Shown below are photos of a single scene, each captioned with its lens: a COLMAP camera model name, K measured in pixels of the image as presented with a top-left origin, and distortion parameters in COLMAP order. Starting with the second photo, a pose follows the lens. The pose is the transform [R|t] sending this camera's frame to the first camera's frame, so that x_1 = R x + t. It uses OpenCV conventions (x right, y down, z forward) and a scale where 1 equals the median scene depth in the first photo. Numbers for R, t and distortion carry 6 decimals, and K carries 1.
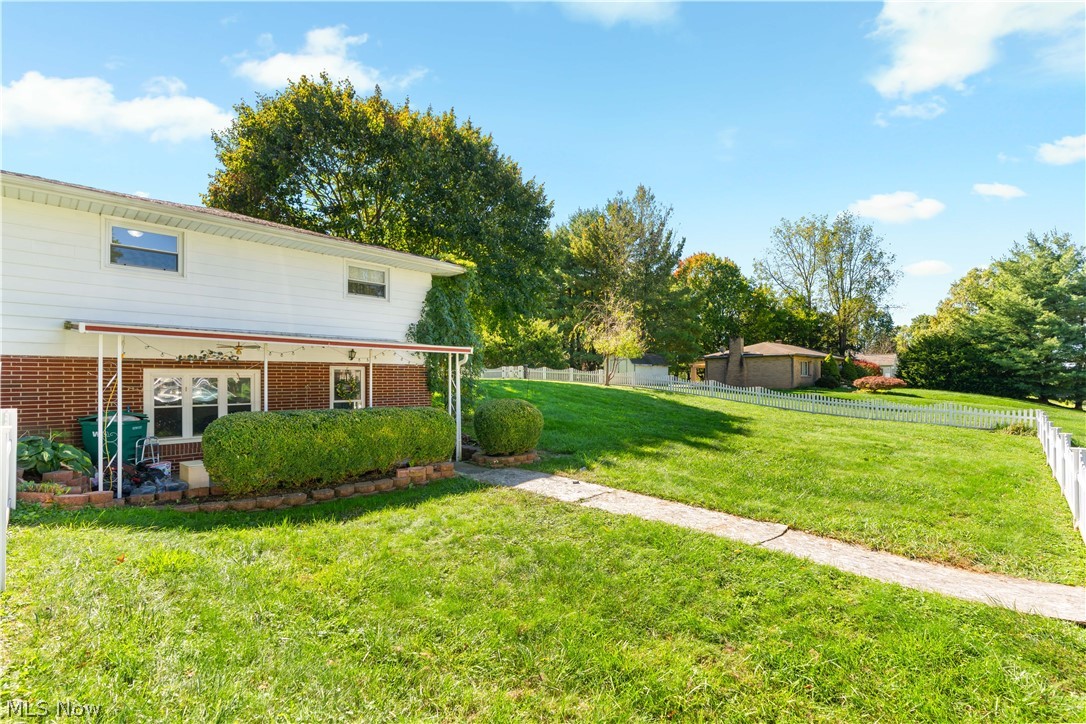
lens RADIAL K [[490.0, 0, 542.5], [0, 490.0, 380.0], [0, 0, 1]] dist [-0.000557, -0.000068]
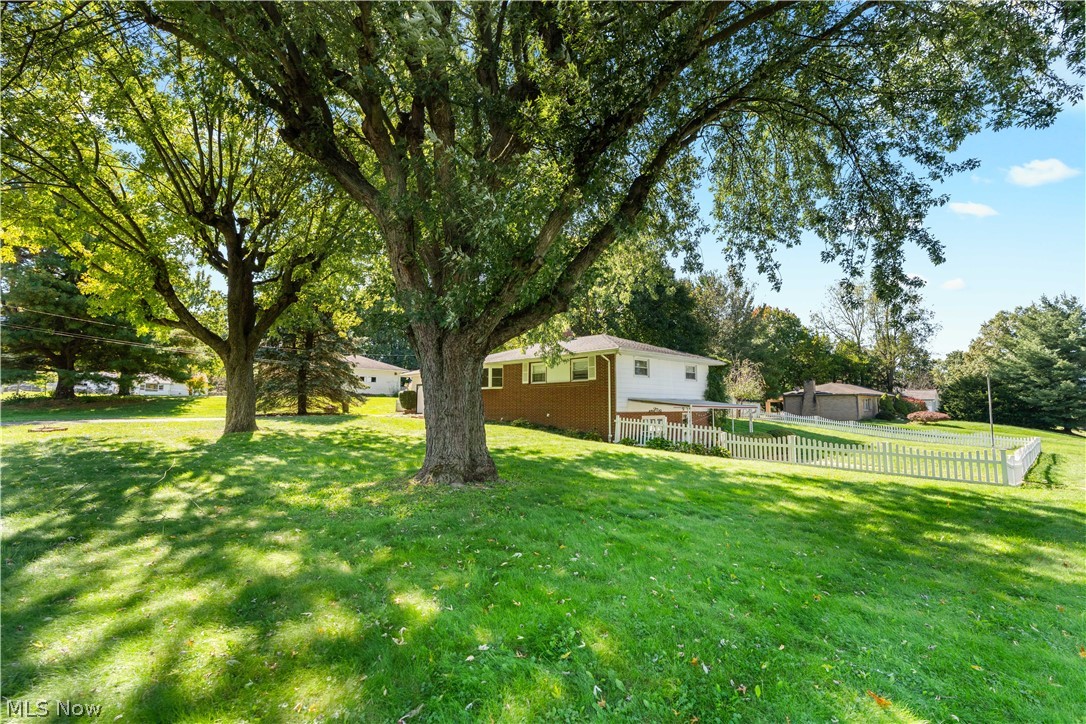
lens RADIAL K [[487.8, 0, 543.0], [0, 487.8, 362.0], [0, 0, 1]] dist [-0.002349, -0.000266]
pose [[0.998995, 0.002078, -0.044763, -0.224082], [-0.006097, 0.995937, -0.089848, -0.013276], [0.044395, 0.090030, 0.994949, -0.277292]]
